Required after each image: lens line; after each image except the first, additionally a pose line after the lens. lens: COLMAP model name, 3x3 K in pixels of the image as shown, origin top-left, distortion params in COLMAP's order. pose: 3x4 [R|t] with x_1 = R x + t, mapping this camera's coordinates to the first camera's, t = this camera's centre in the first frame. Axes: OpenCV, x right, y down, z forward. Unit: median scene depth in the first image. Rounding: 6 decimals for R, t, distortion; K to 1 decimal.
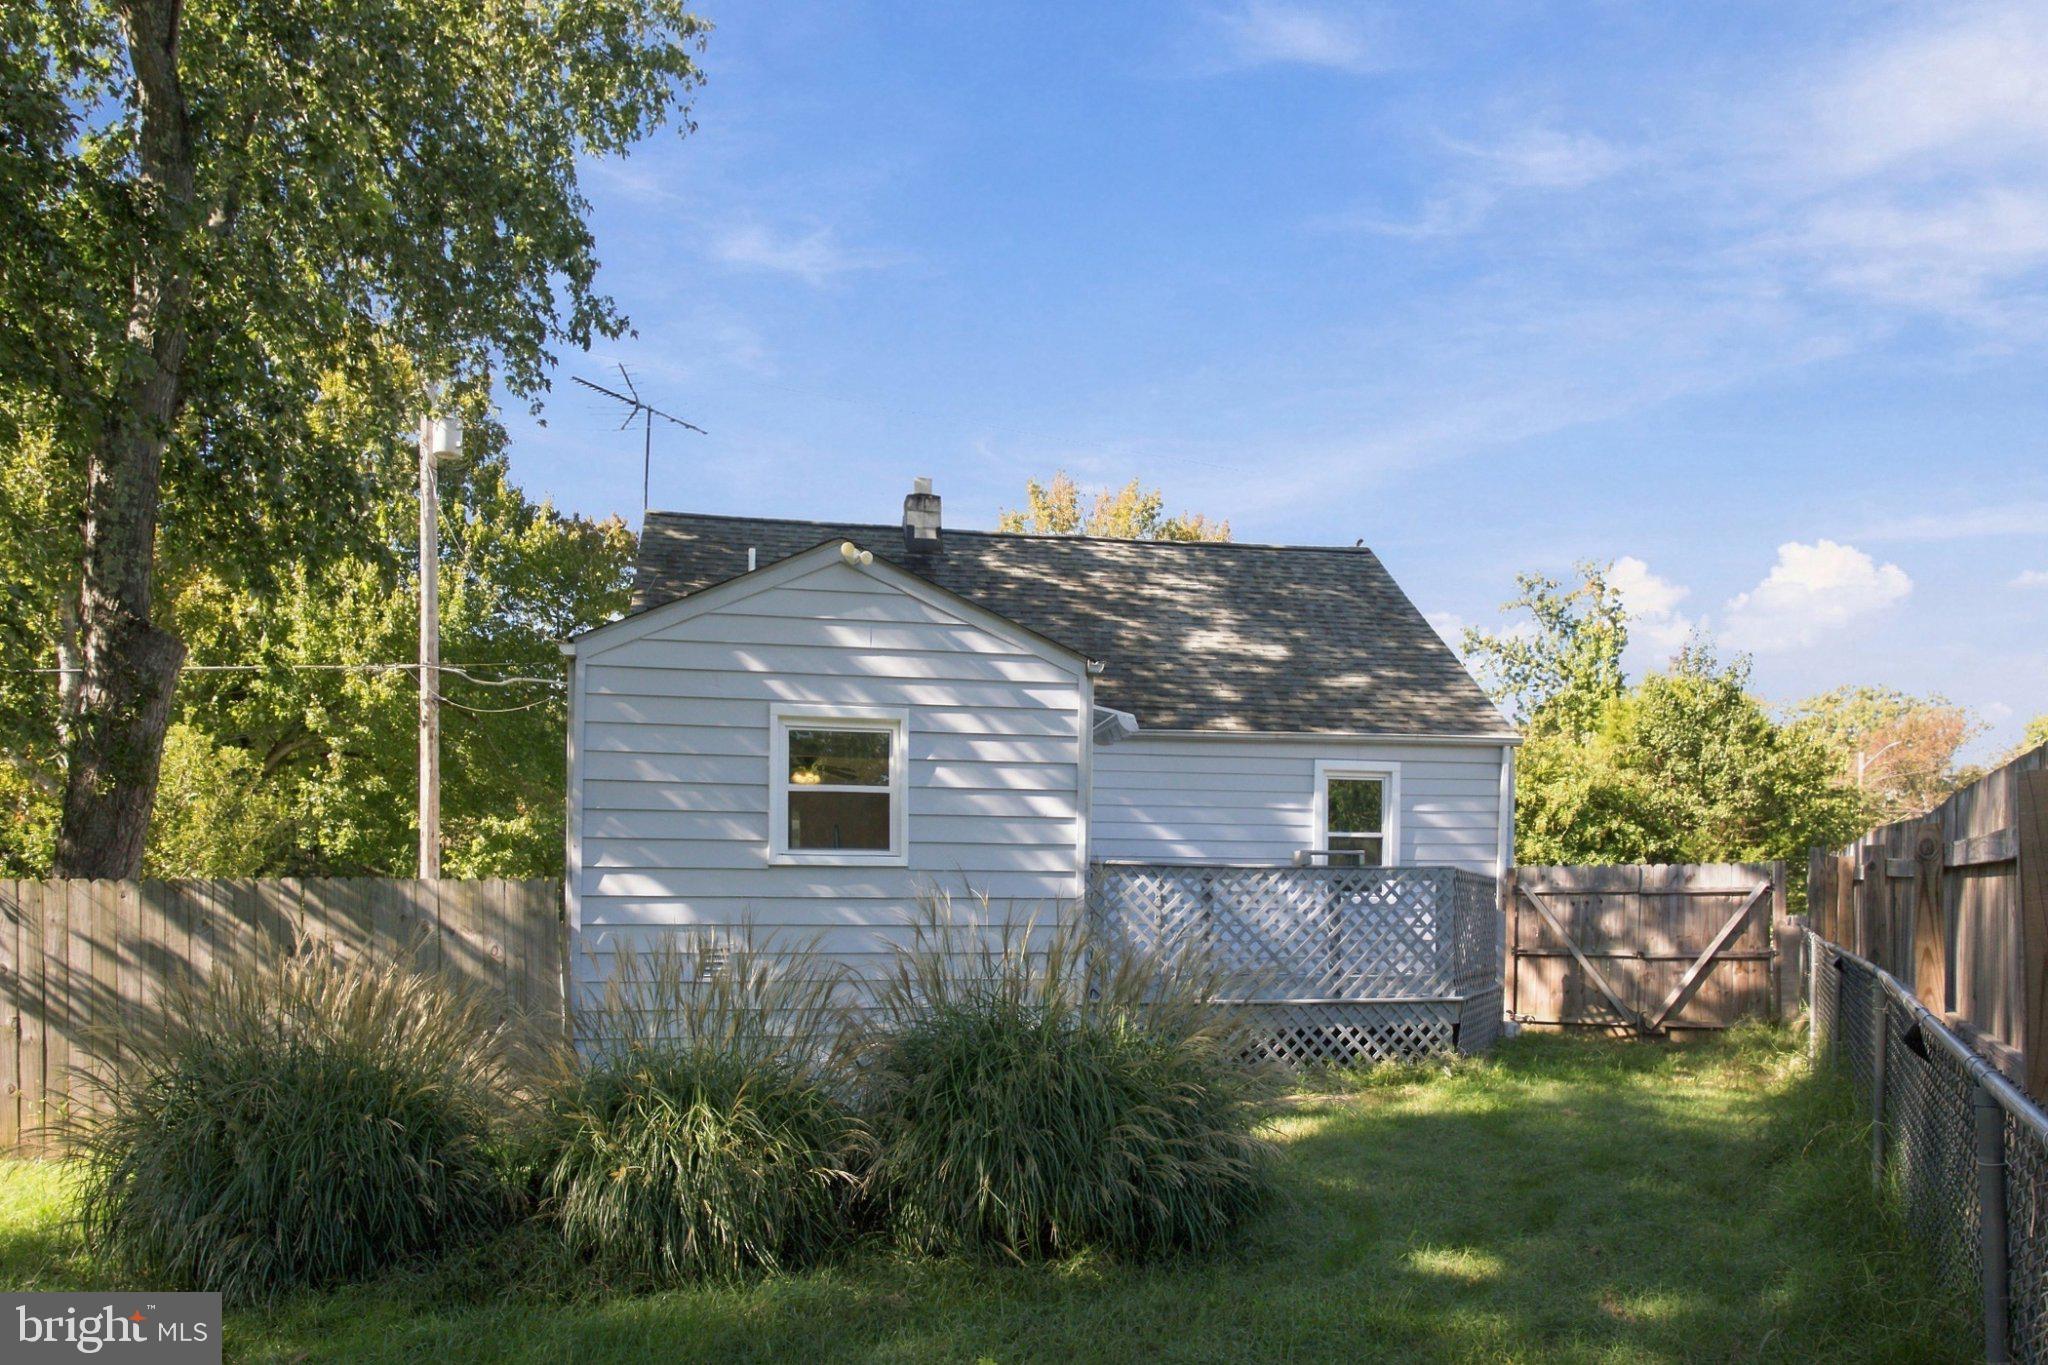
lens RADIAL K [[1272.5, 0, 1022.5], [0, 1272.5, 683.2], [0, 0, 1]] dist [-0.006545, -0.000492]
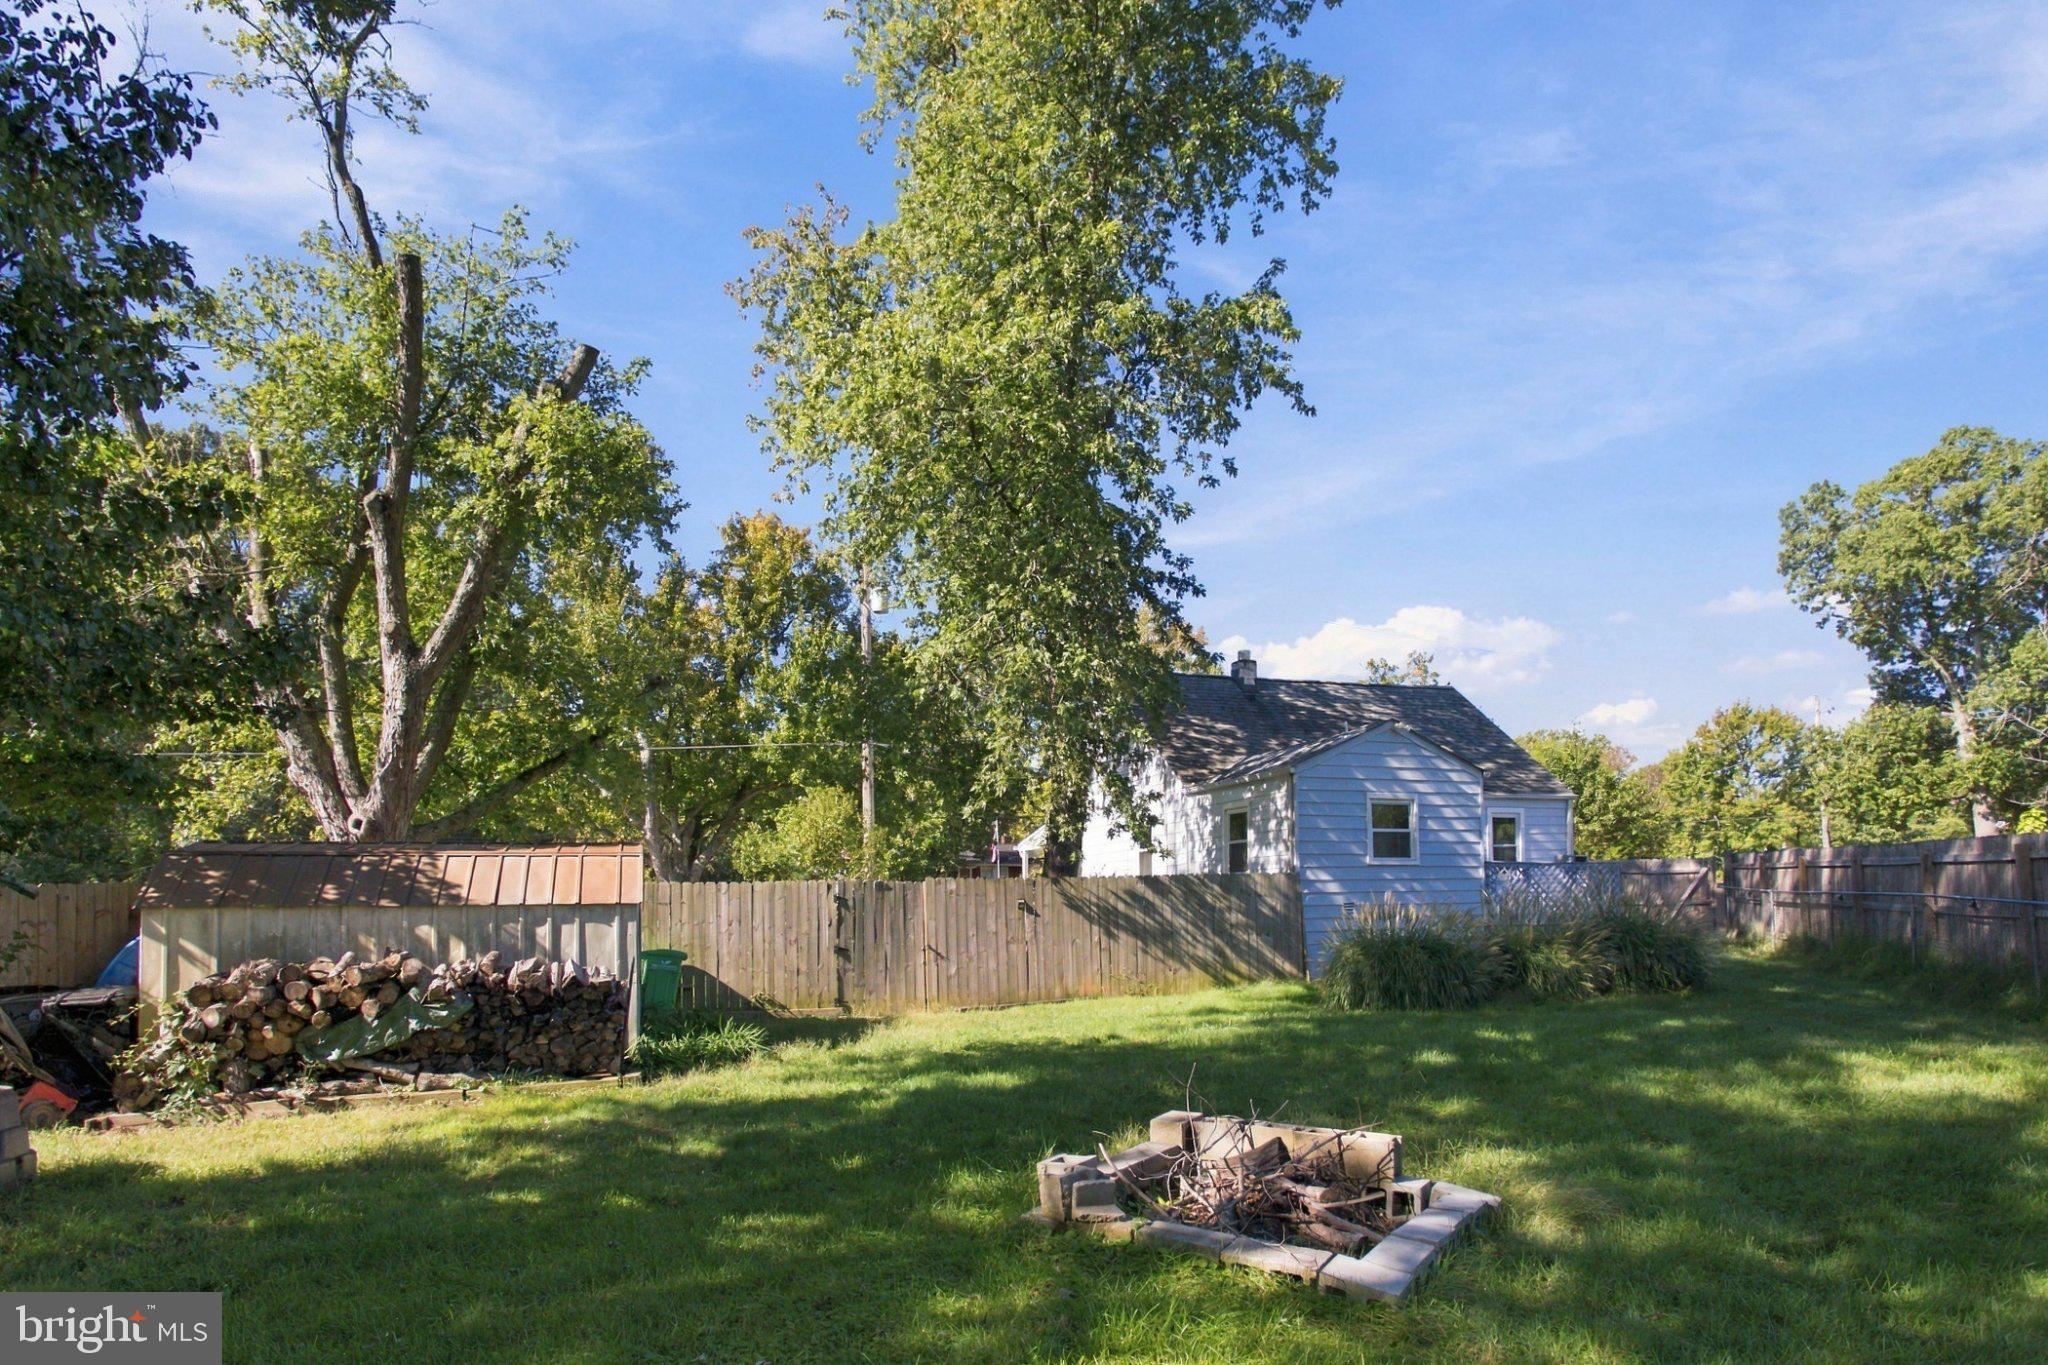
lens RADIAL K [[1000.7, 0, 1025.0], [0, 1000.7, 685.8], [0, 0, 1]] dist [-0.000150, -0.000006]
pose [[0.991848, 0.010477, 0.126997, -0.721117], [-0.006505, 0.999478, -0.031651, -0.079808], [-0.127263, 0.030567, 0.991398, -0.479818]]
